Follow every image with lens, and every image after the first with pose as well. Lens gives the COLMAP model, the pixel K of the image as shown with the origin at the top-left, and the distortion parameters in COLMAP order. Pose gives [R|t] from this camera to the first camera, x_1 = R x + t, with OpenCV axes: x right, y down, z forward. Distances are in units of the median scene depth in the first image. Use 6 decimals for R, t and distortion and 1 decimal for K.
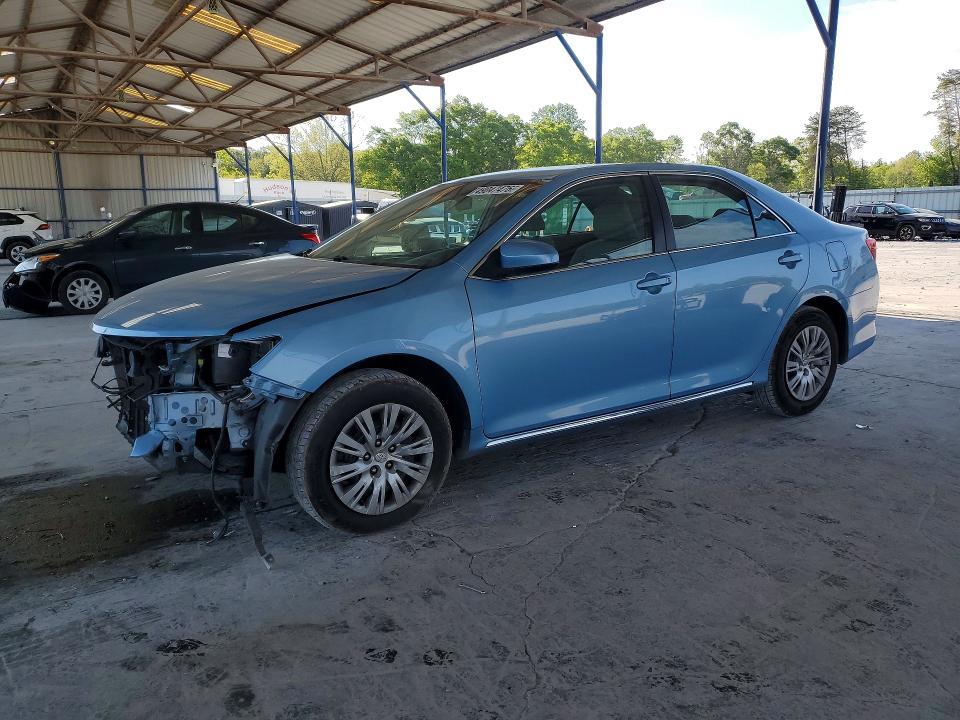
lens RADIAL K [[718.7, 0, 480.0], [0, 718.7, 360.0], [0, 0, 1]] dist [0.007233, 0.006354]
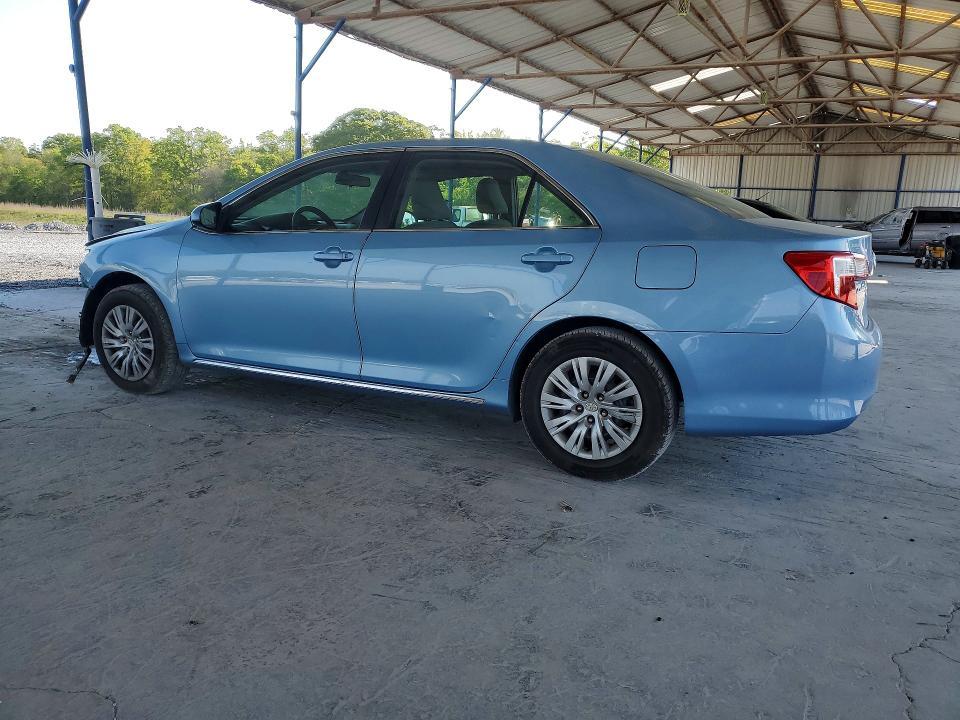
lens RADIAL K [[718.7, 0, 480.0], [0, 718.7, 360.0], [0, 0, 1]] dist [0.007233, 0.006354]
pose [[0.526869, 0.208483, -0.823980, 1.106010], [-0.211685, 0.971088, 0.110349, -0.110062], [0.823164, 0.116285, 0.555769, 0.570452]]
